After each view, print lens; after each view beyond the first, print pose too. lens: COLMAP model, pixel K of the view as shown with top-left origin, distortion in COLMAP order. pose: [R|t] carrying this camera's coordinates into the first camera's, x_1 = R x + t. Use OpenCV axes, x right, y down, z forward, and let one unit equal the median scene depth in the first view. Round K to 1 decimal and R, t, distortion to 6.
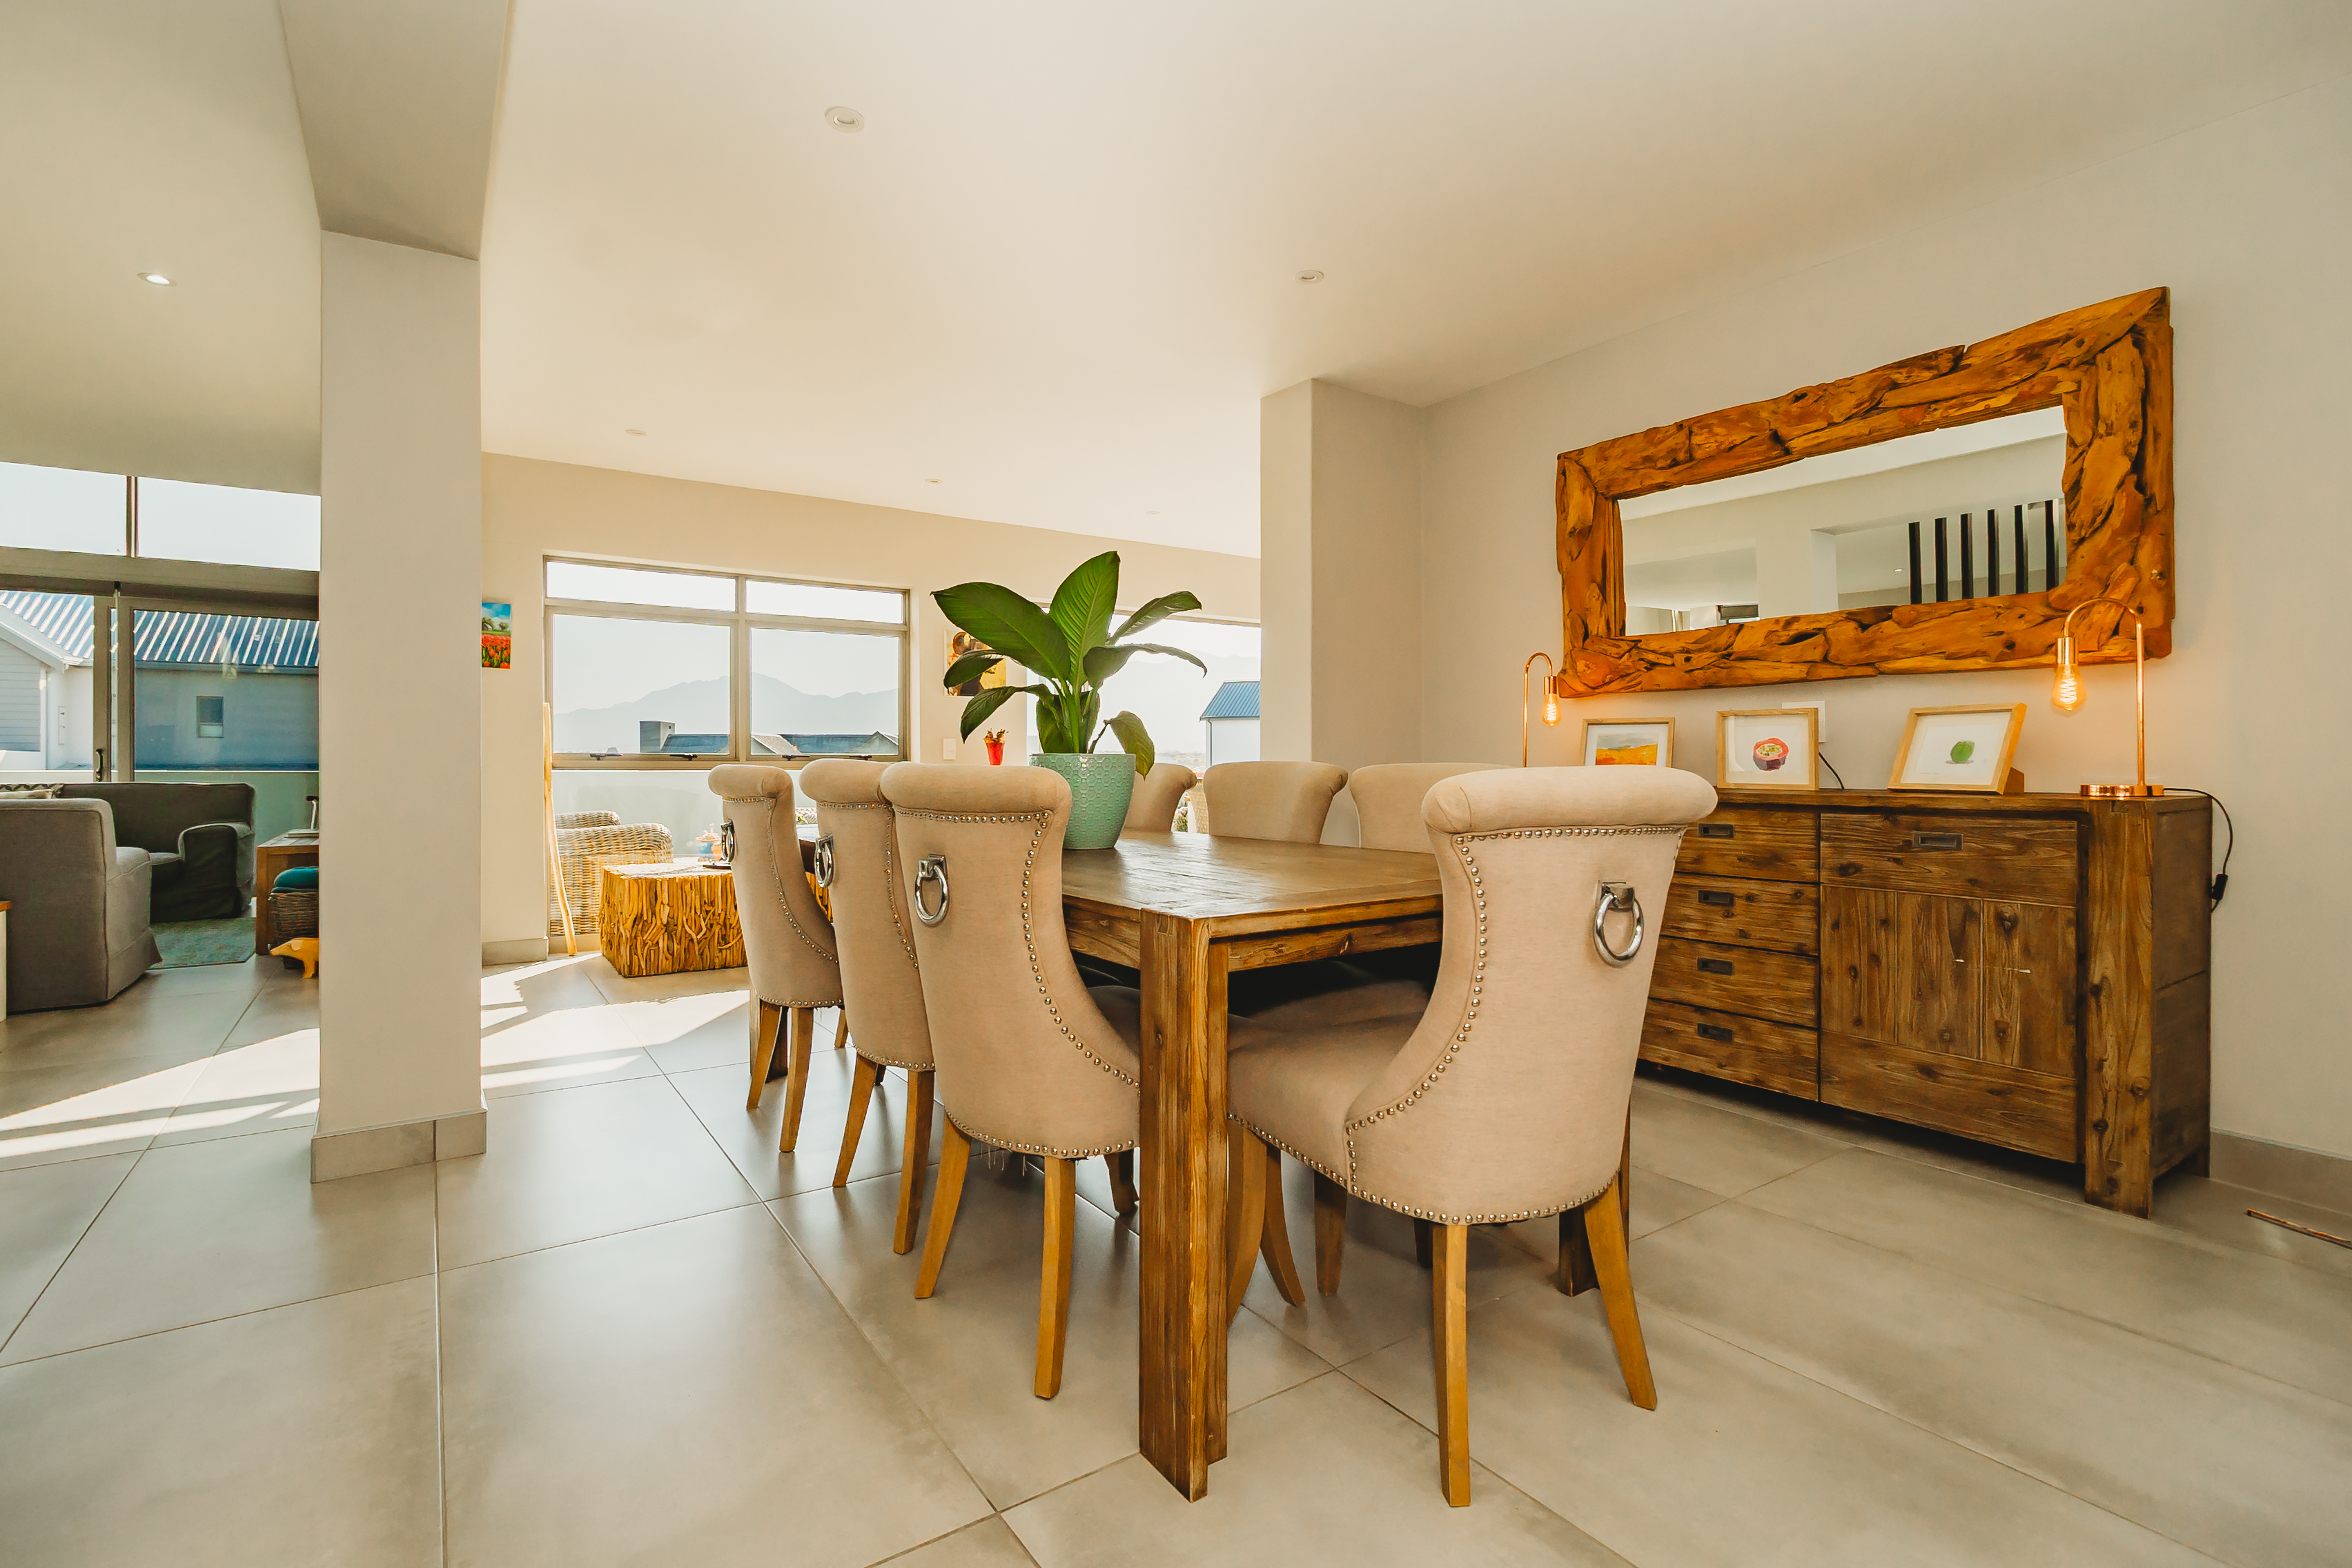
lens RADIAL K [[1103.2, 0, 1173.5], [0, 1103.2, 746.5], [0, 0, 1]] dist [-0.000668, -0.000500]
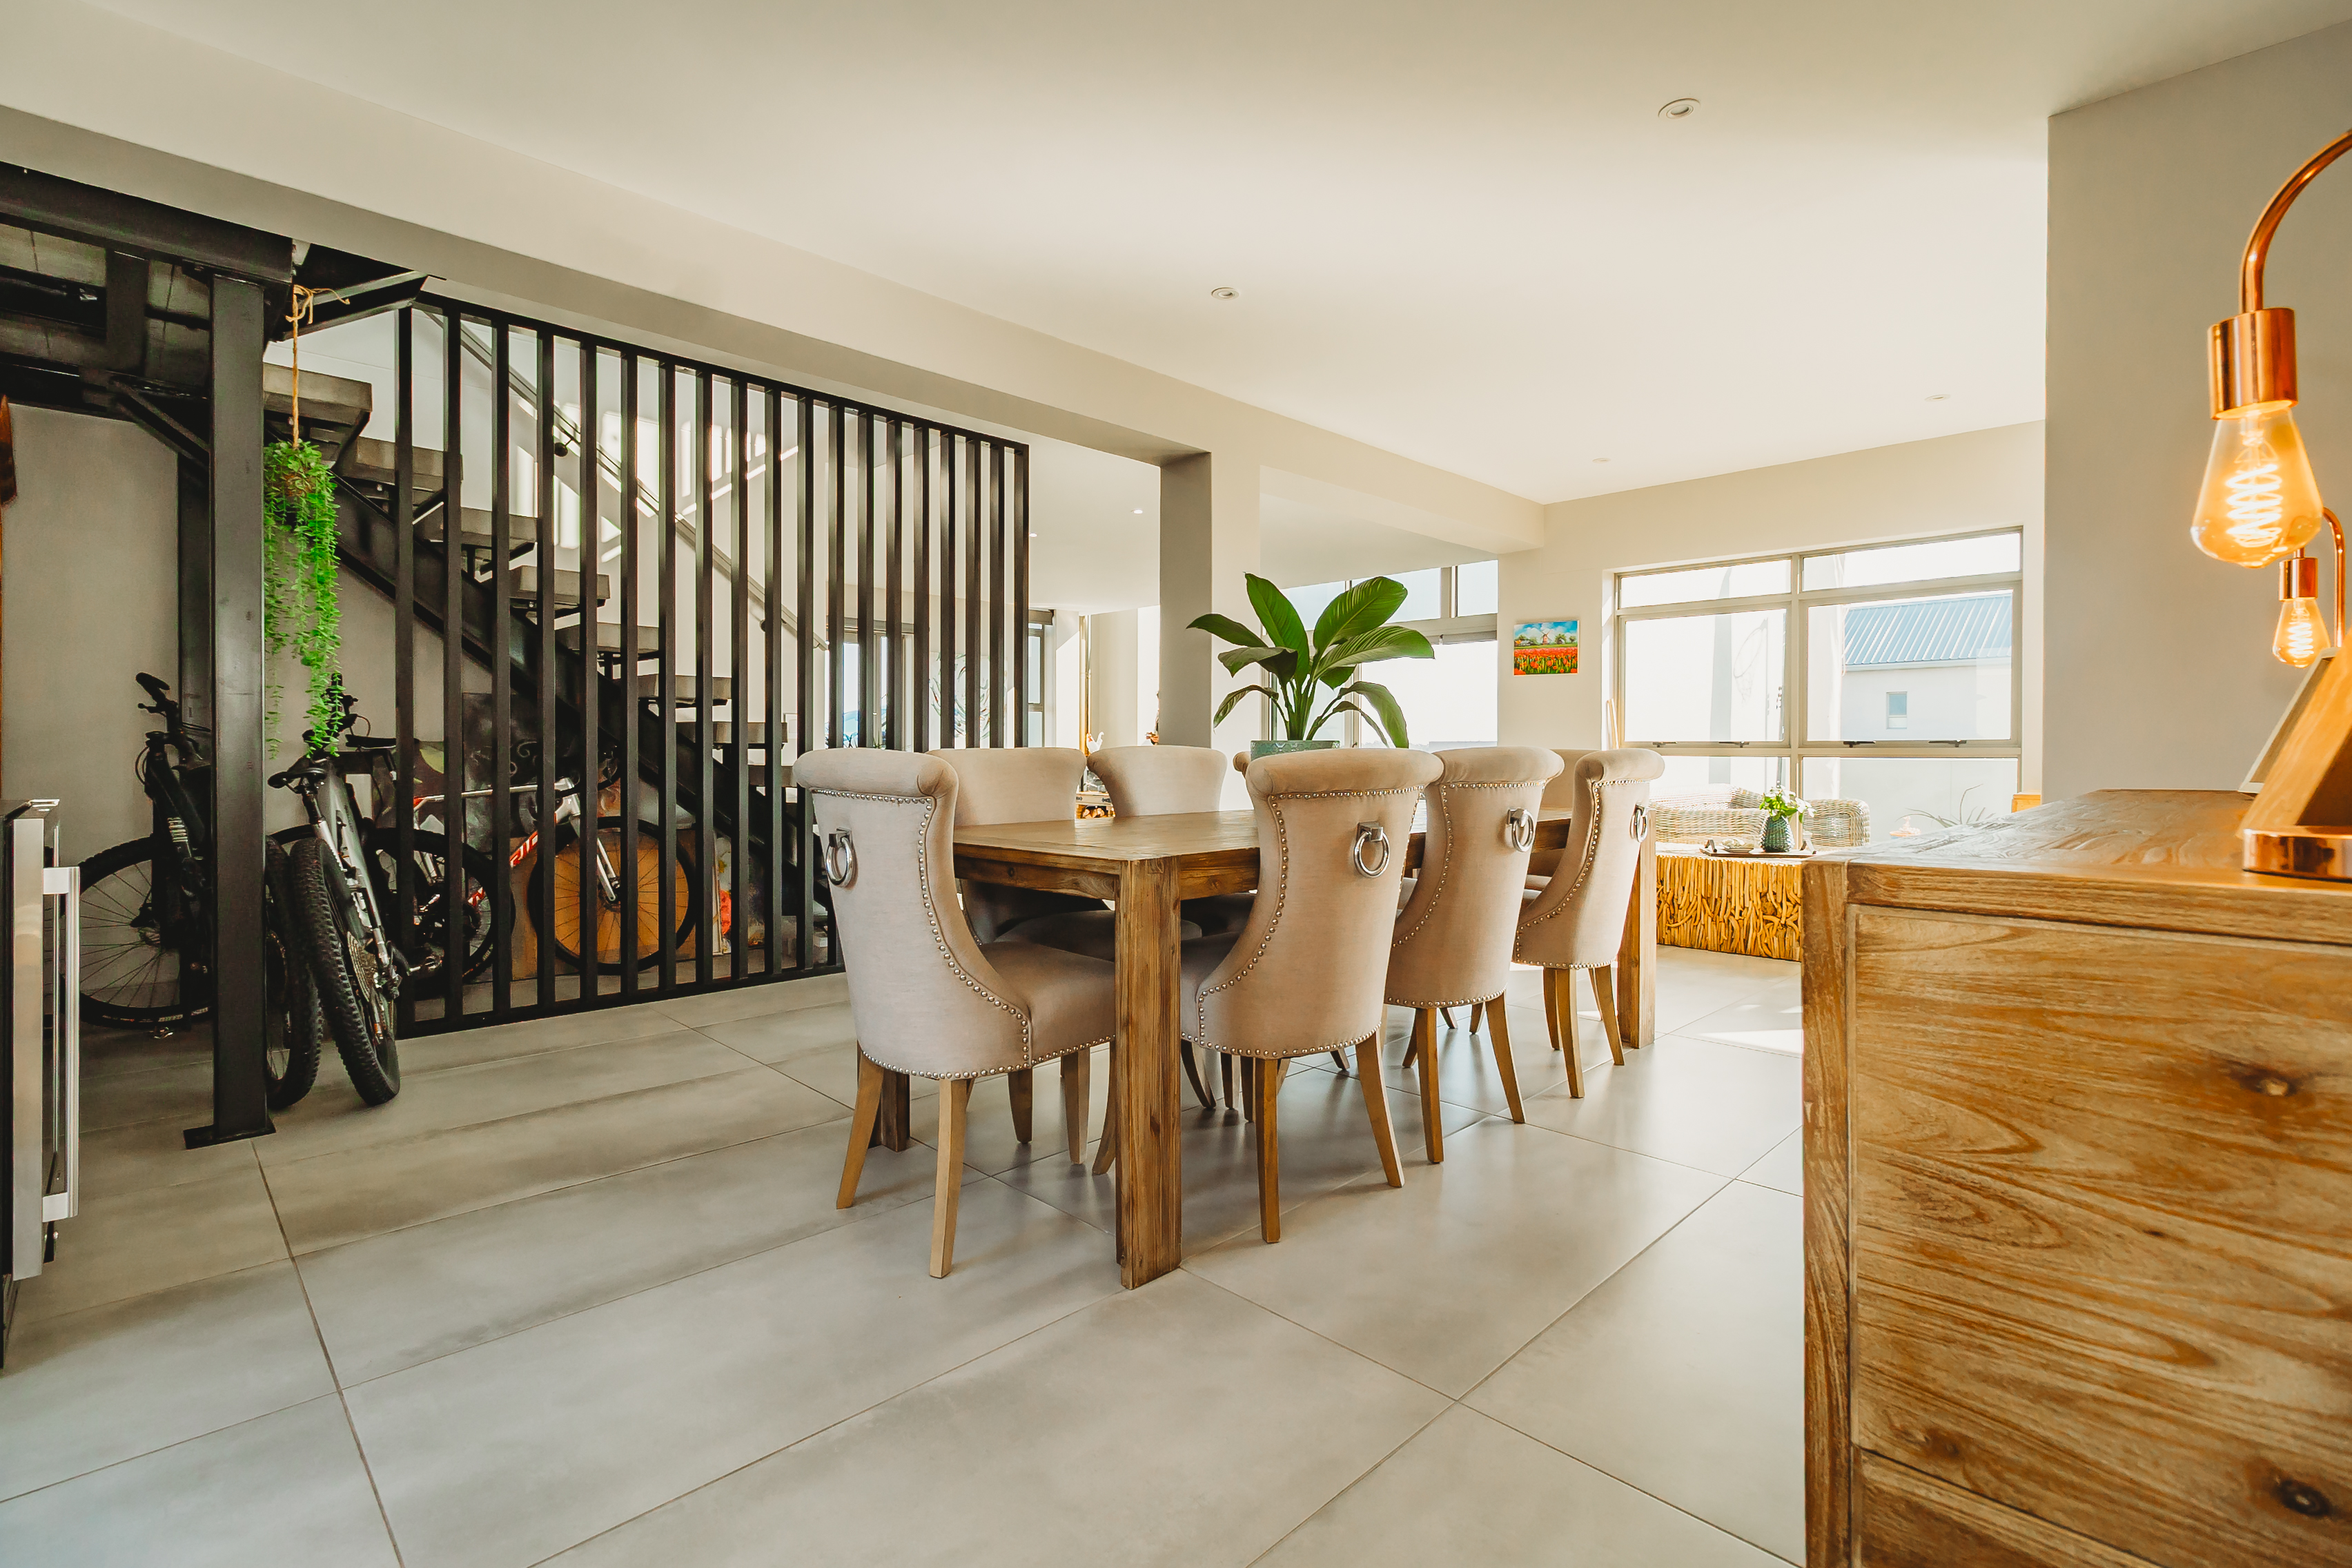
lens RADIAL K [[1103.2, 0, 1173.5], [0, 1103.2, 746.5], [0, 0, 1]] dist [-0.000668, -0.000500]
pose [[0.181788, -0.005164, -0.983324, 0.503340], [0.015846, 0.999872, -0.002321, 0.007098], [0.983210, -0.015160, 0.181846, 0.314182]]
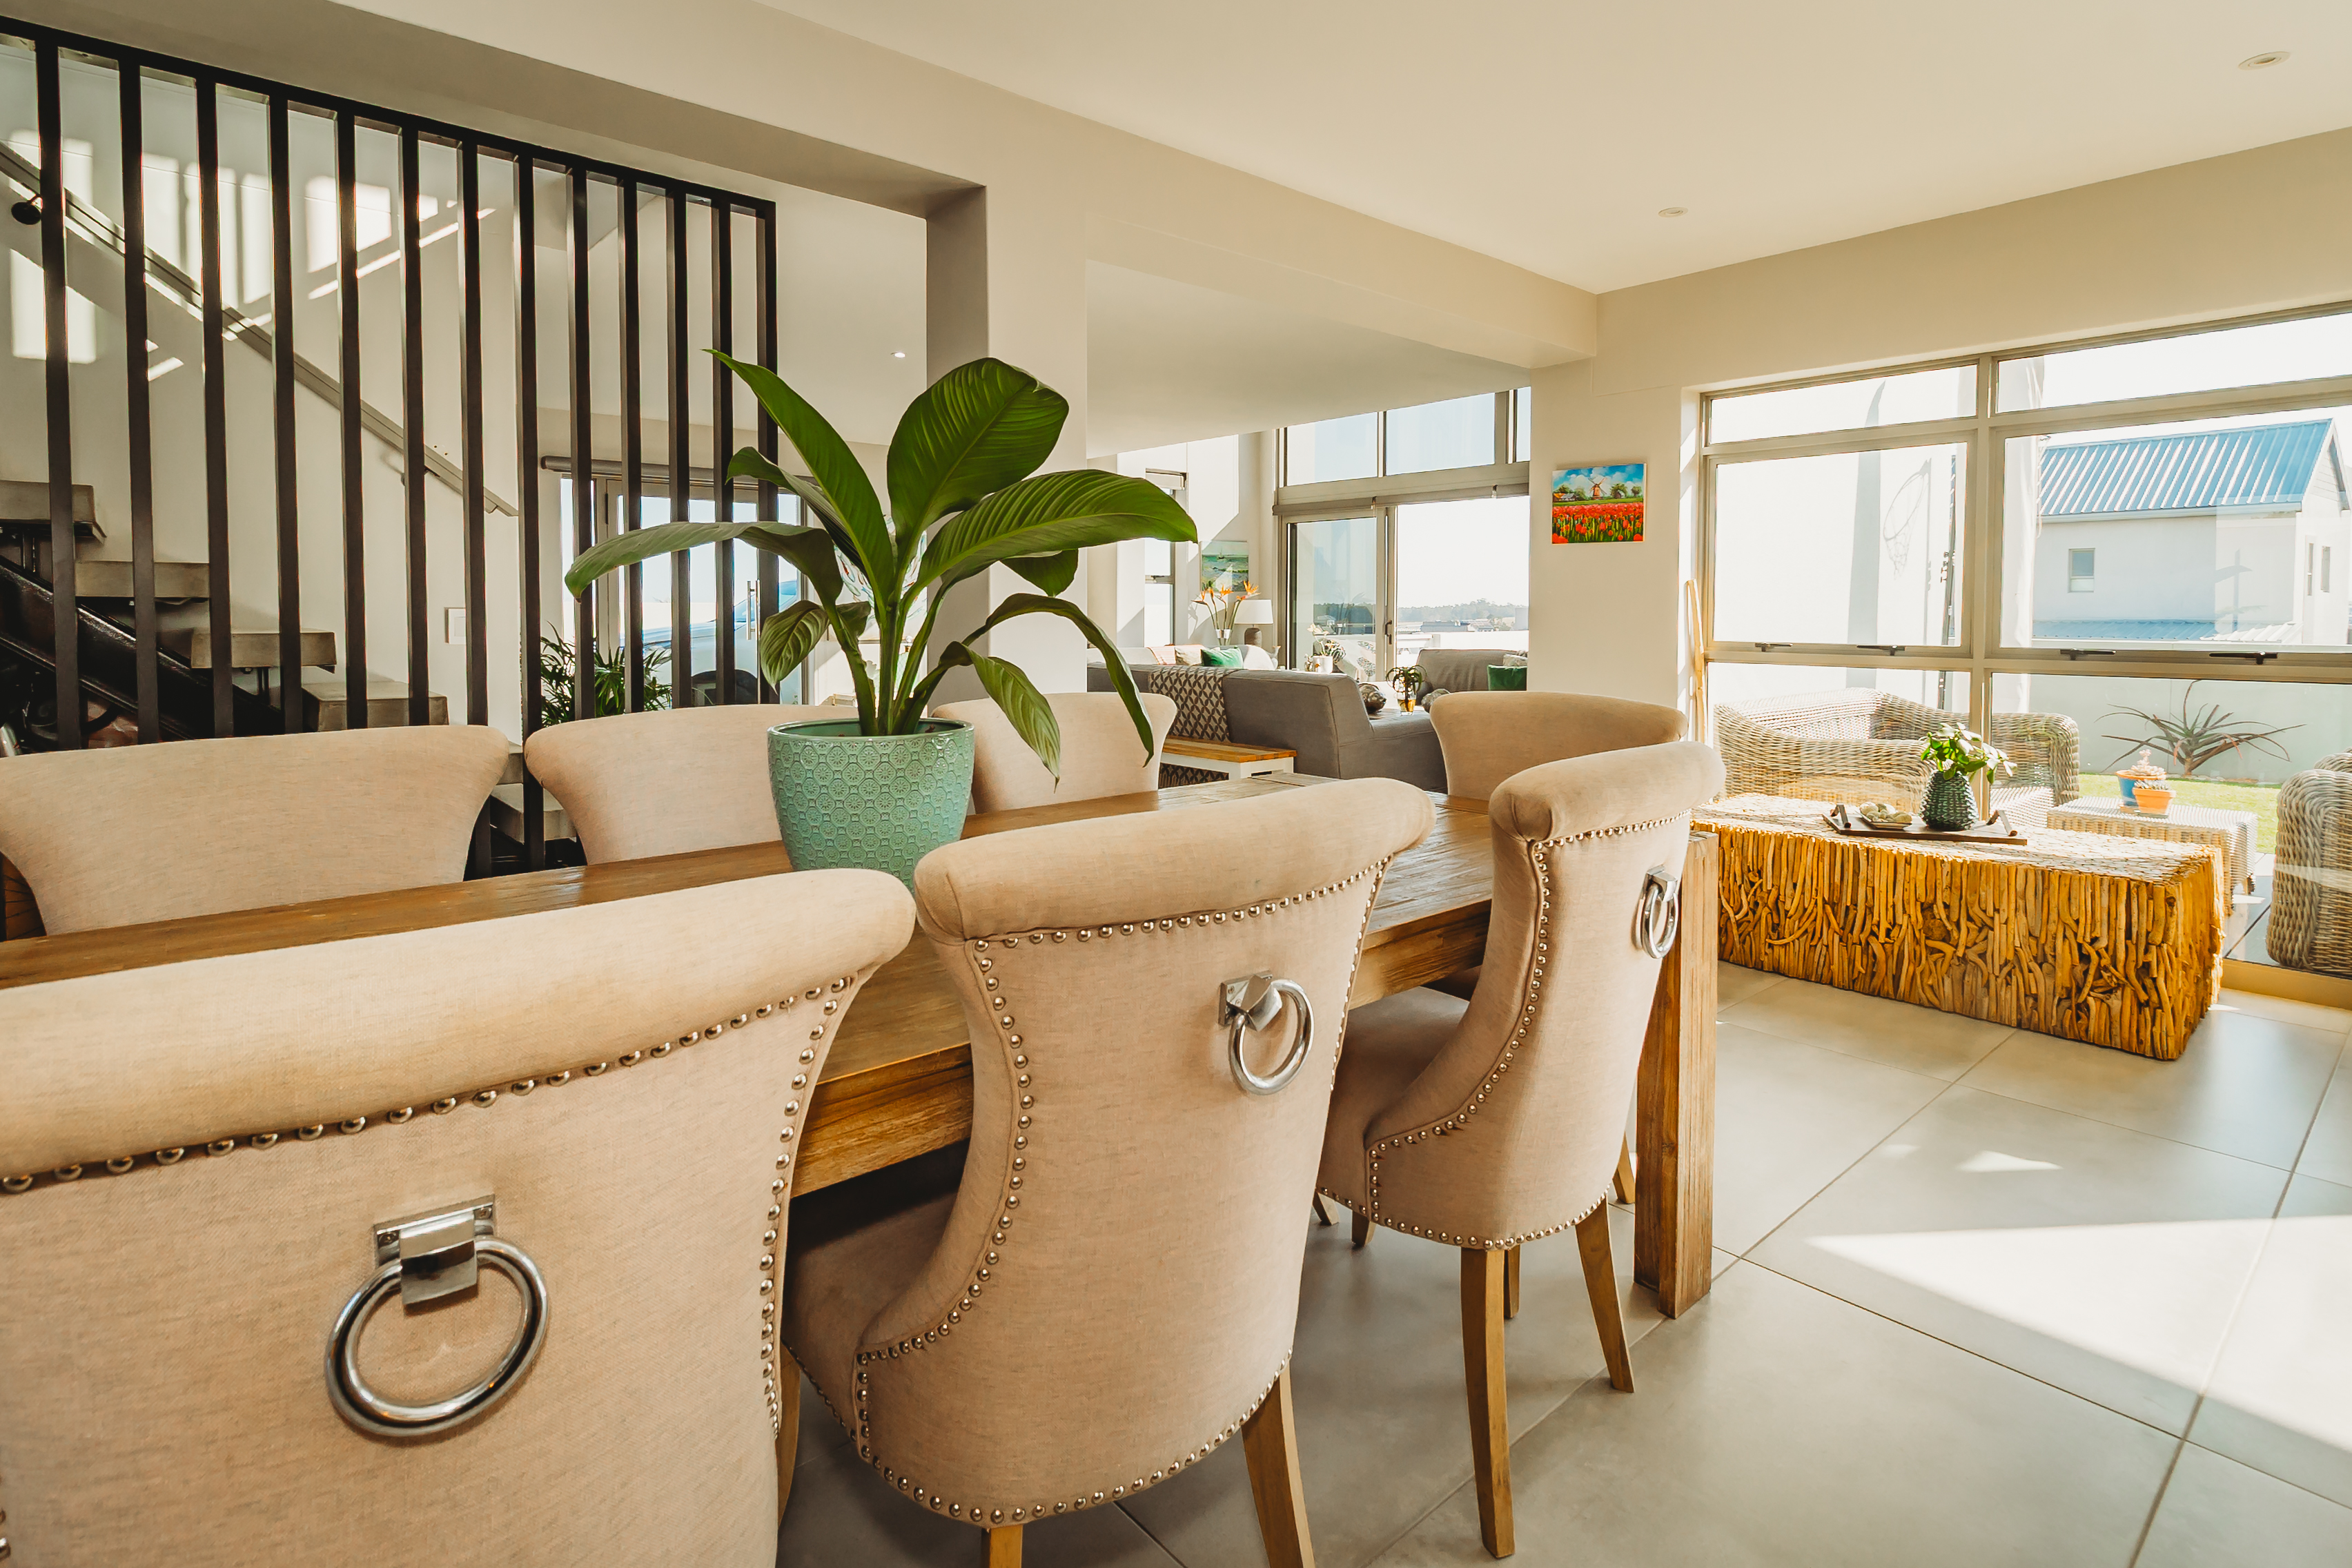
lens RADIAL K [[1180.1, 0, 1176.6], [0, 1180.1, 637.2], [0, 0, 1]] dist [0.002282, -0.000241]
pose [[0.115693, 0.019961, -0.993084, 0.237101], [0.016506, 0.999621, 0.022015, -0.021915], [0.993148, -0.018939, 0.115319, 0.517408]]
